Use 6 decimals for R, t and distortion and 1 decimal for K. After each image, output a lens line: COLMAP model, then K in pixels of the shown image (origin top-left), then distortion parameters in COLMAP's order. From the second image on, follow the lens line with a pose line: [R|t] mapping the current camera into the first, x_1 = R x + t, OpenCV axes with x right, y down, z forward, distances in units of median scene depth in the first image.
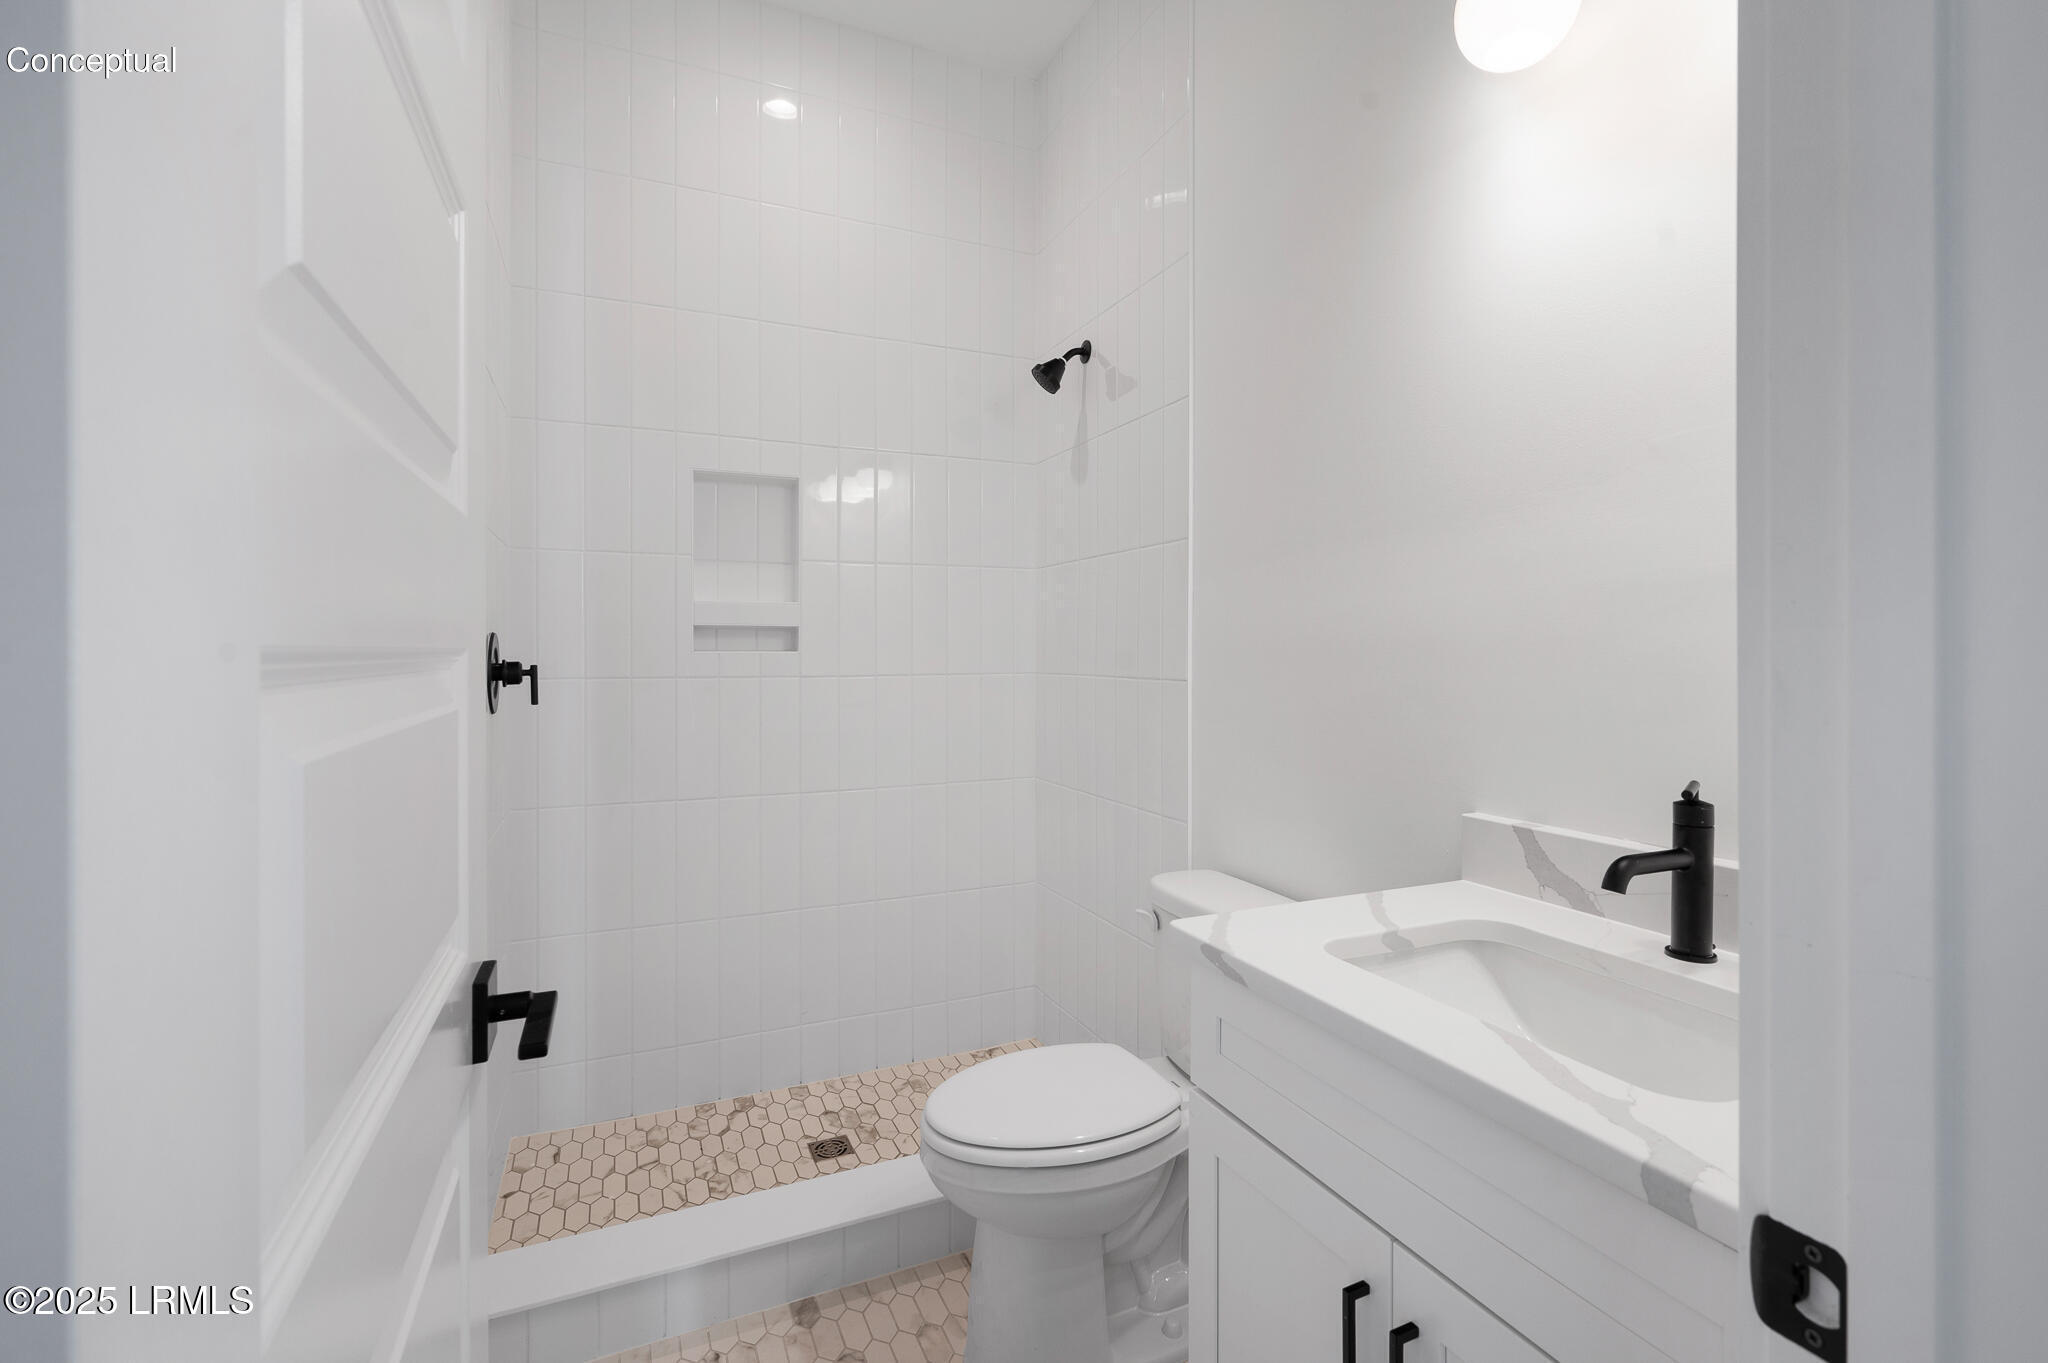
lens RADIAL K [[886.0, 0, 1030.1], [0, 886.0, 672.2], [0, 0, 1]] dist [-0.000765, 0.000203]
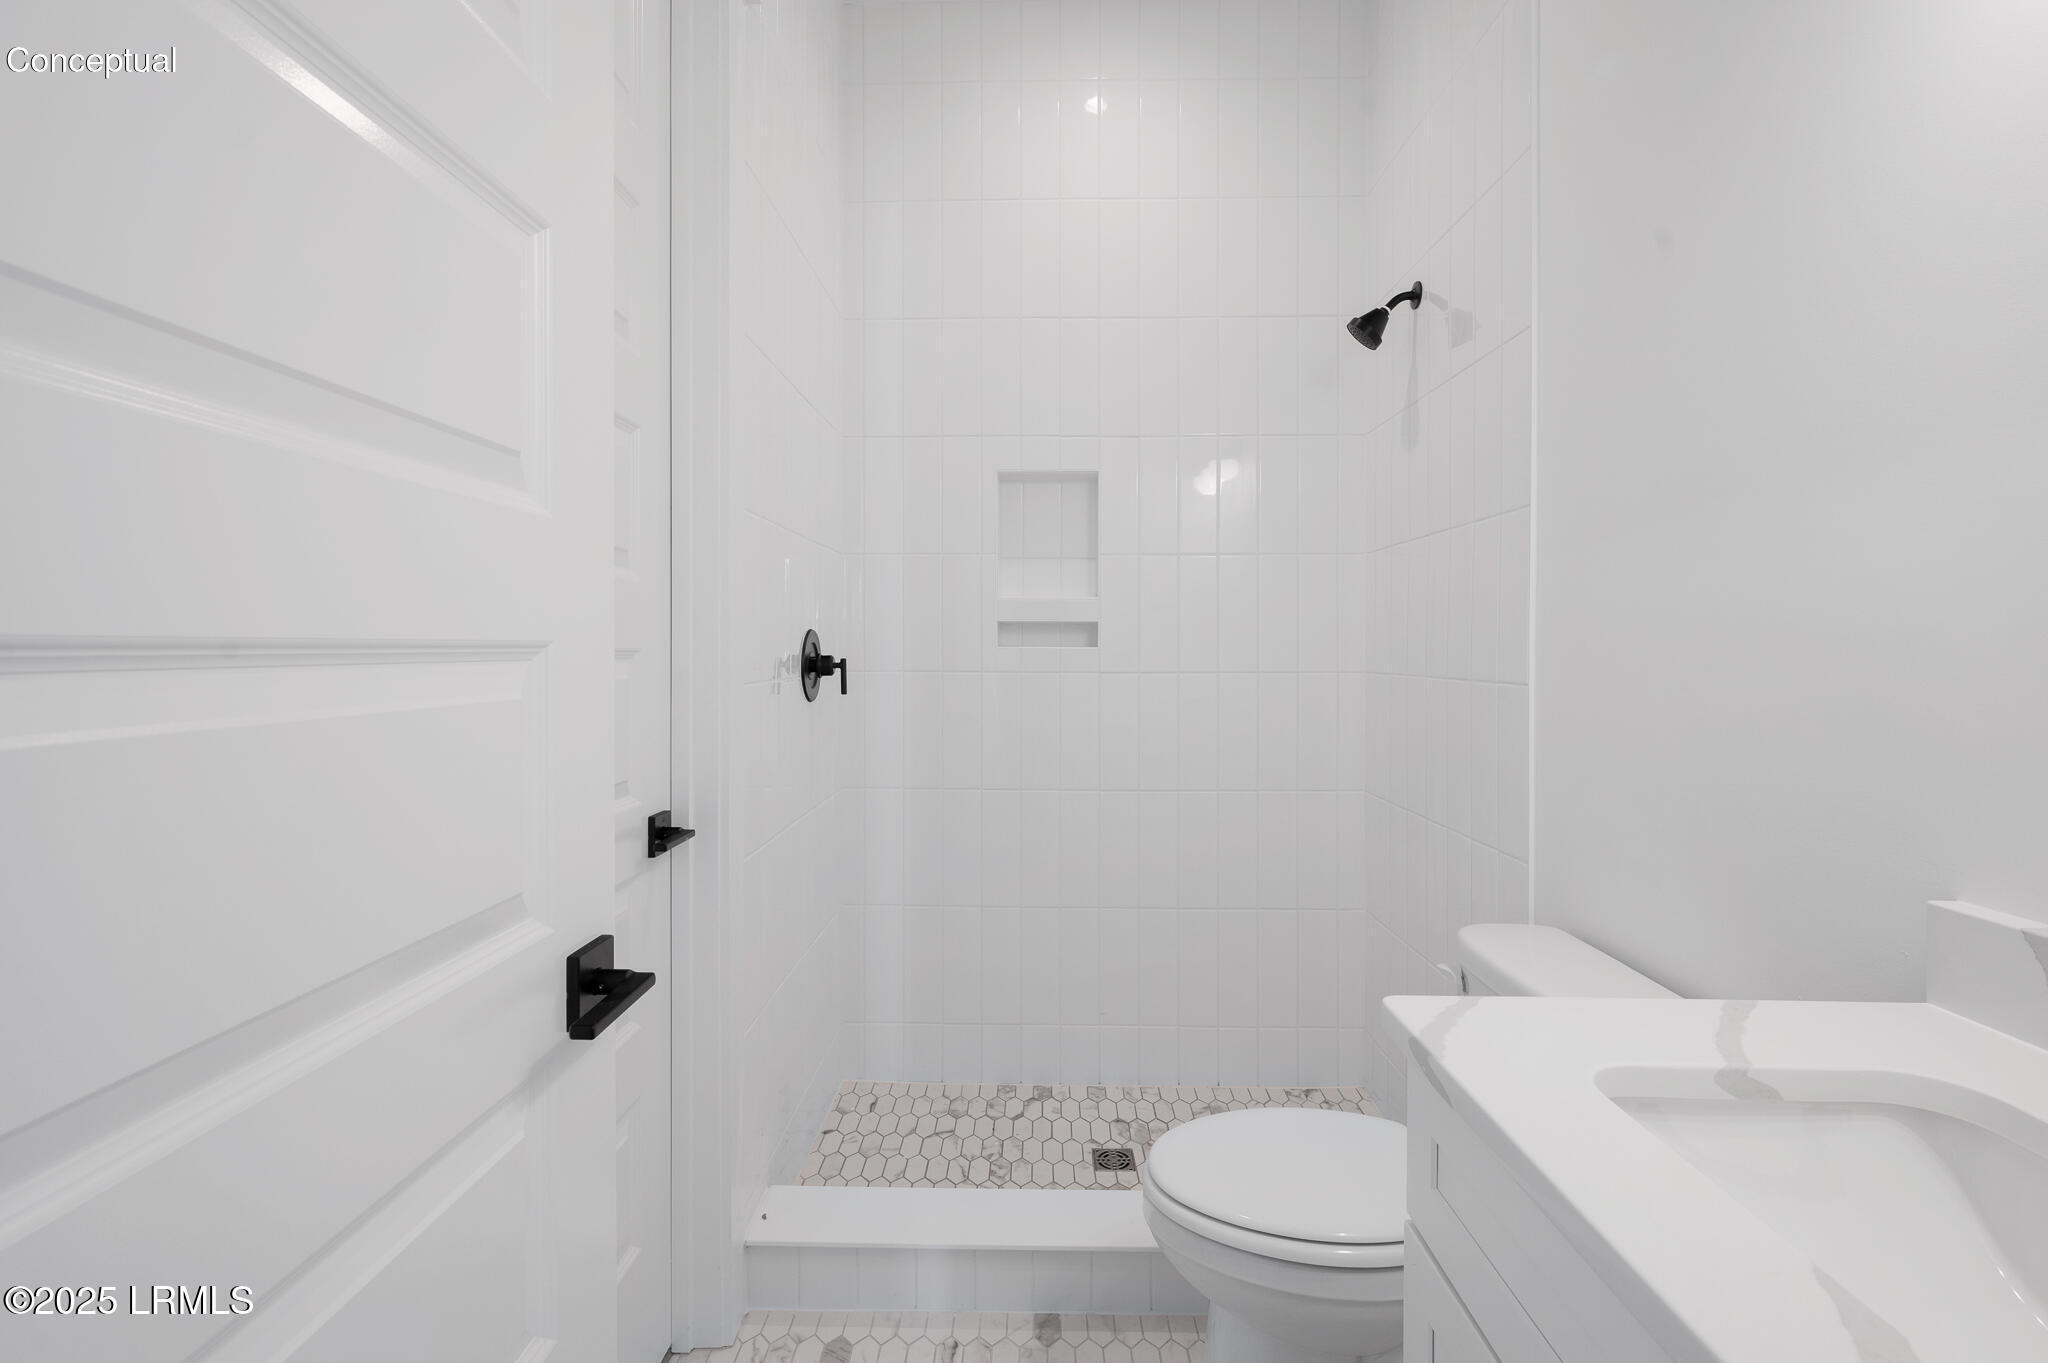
lens RADIAL K [[886.0, 0, 1023.7], [0, 886.0, 666.6], [0, 0, 1]] dist [-0.000765, 0.000203]
pose [[0.905637, 0.011443, -0.423899, 0.093875], [-0.012519, 0.999922, 0.000245, -0.001129], [0.423869, 0.005085, 0.905709, 0.079625]]
